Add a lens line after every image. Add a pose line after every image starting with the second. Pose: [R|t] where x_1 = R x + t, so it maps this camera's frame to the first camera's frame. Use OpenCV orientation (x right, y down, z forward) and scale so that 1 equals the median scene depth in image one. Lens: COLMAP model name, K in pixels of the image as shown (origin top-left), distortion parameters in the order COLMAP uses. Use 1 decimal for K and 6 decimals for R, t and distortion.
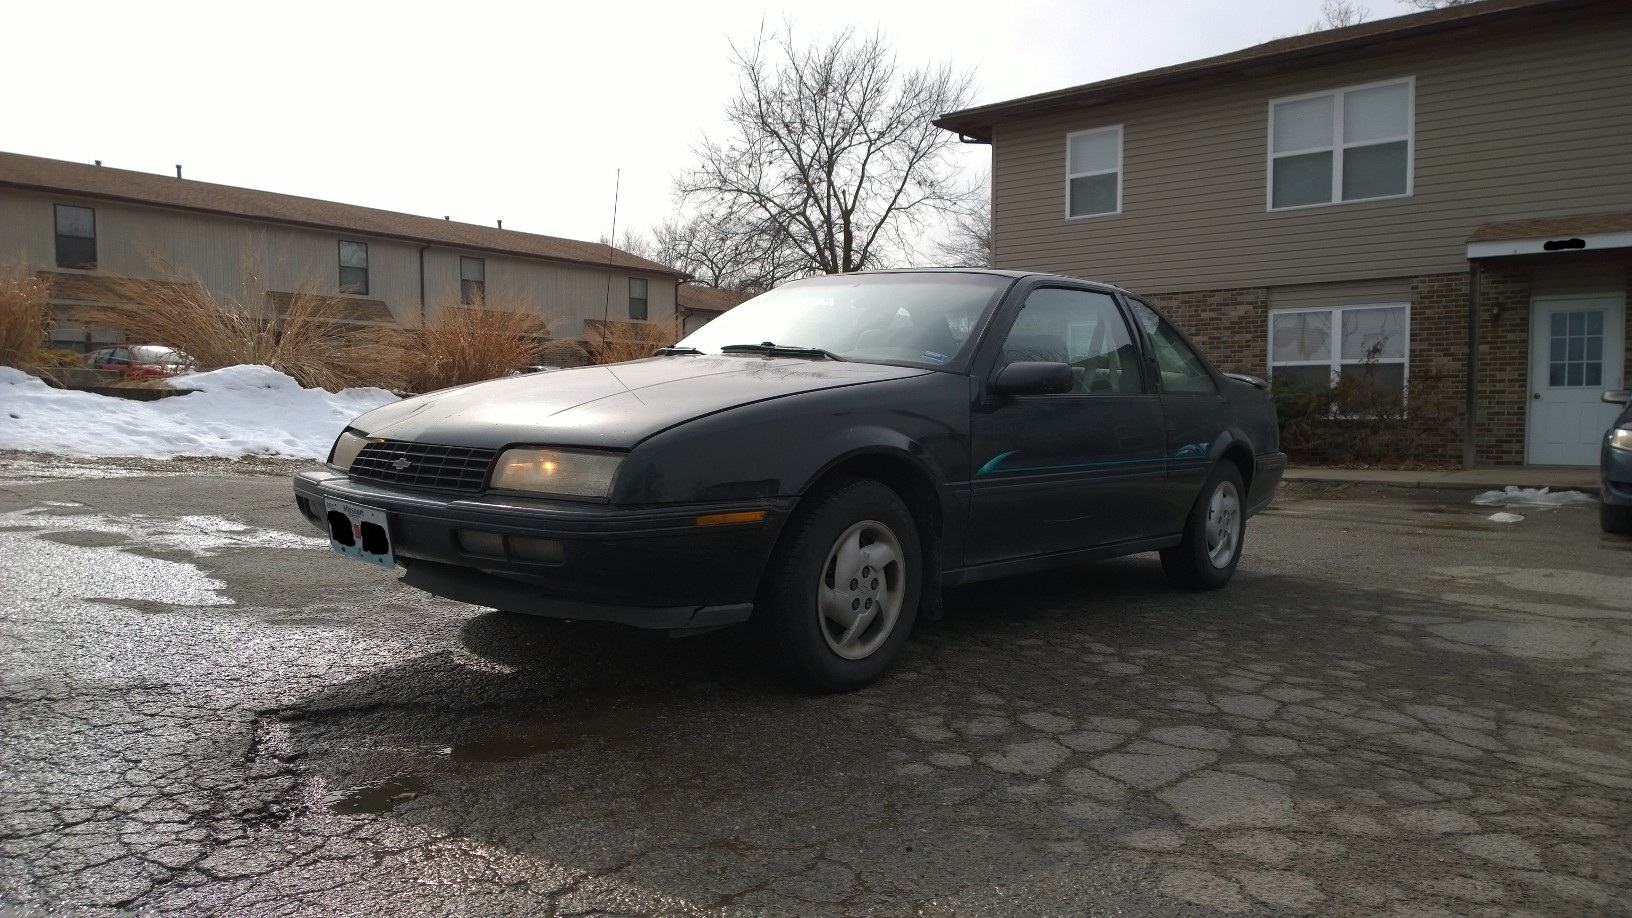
lens RADIAL K [[1280.7, 0, 855.4], [0, 1280.7, 505.8], [0, 0, 1]] dist [0.128441, -0.185876]
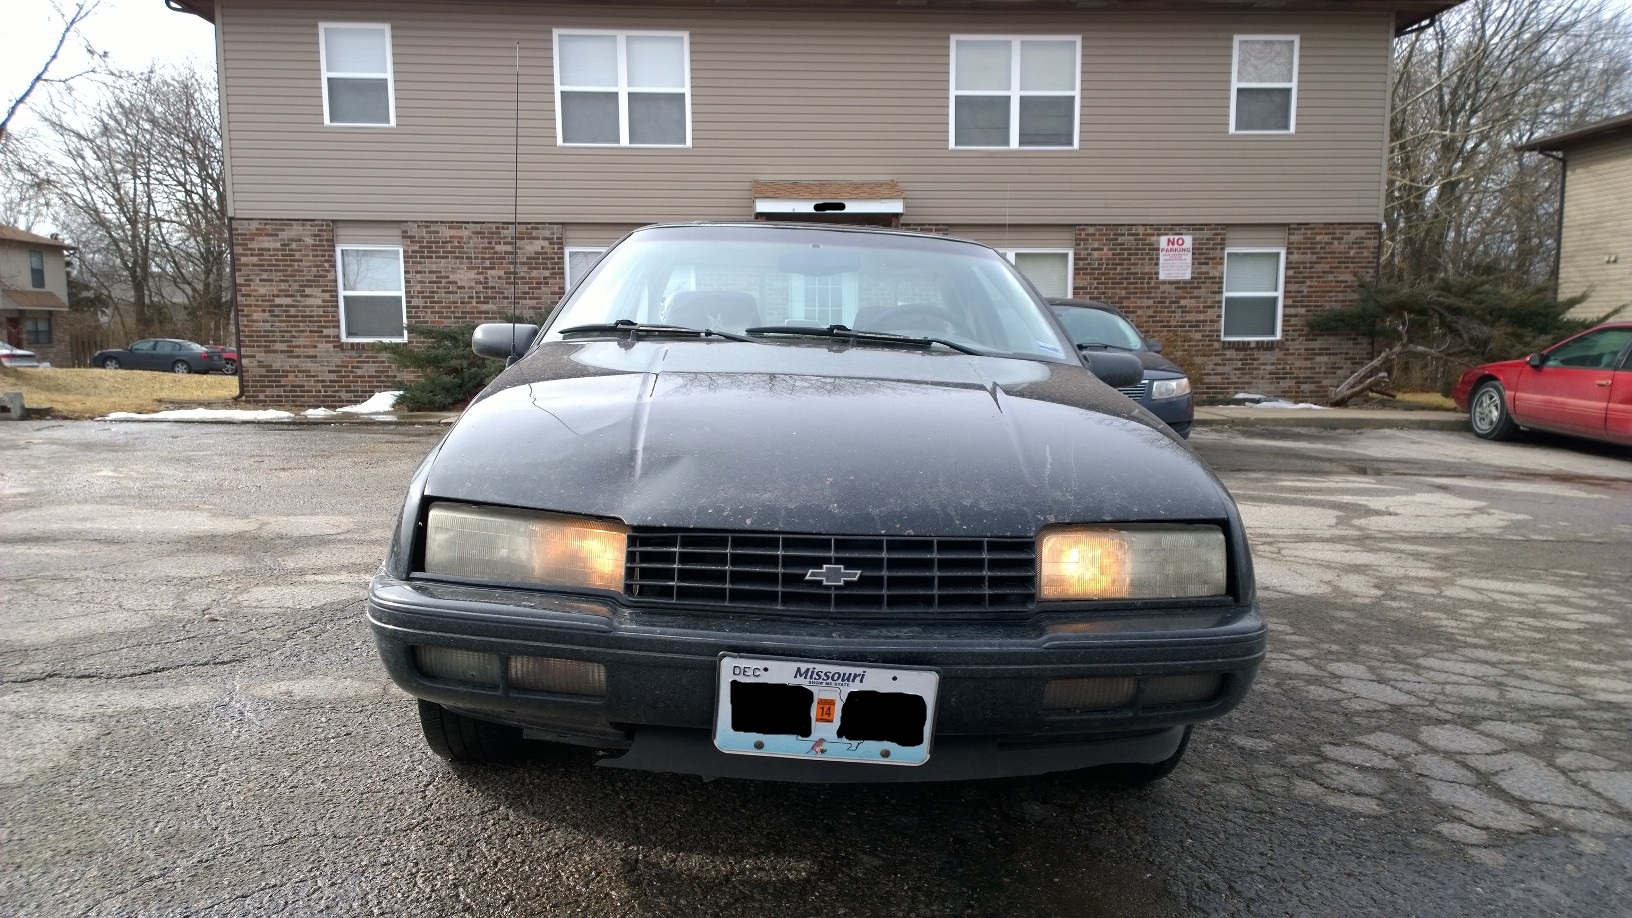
lens RADIAL K [[1275.9, 0, 816.0], [0, 1275.9, 459.0], [0, 0, 1]] dist [-0.011134, -0.194935]
pose [[0.773428, -0.042209, 0.632477, -0.560768], [0.032362, 0.999109, 0.027102, -0.047763], [-0.633057, -0.000494, 0.774105, 0.555915]]
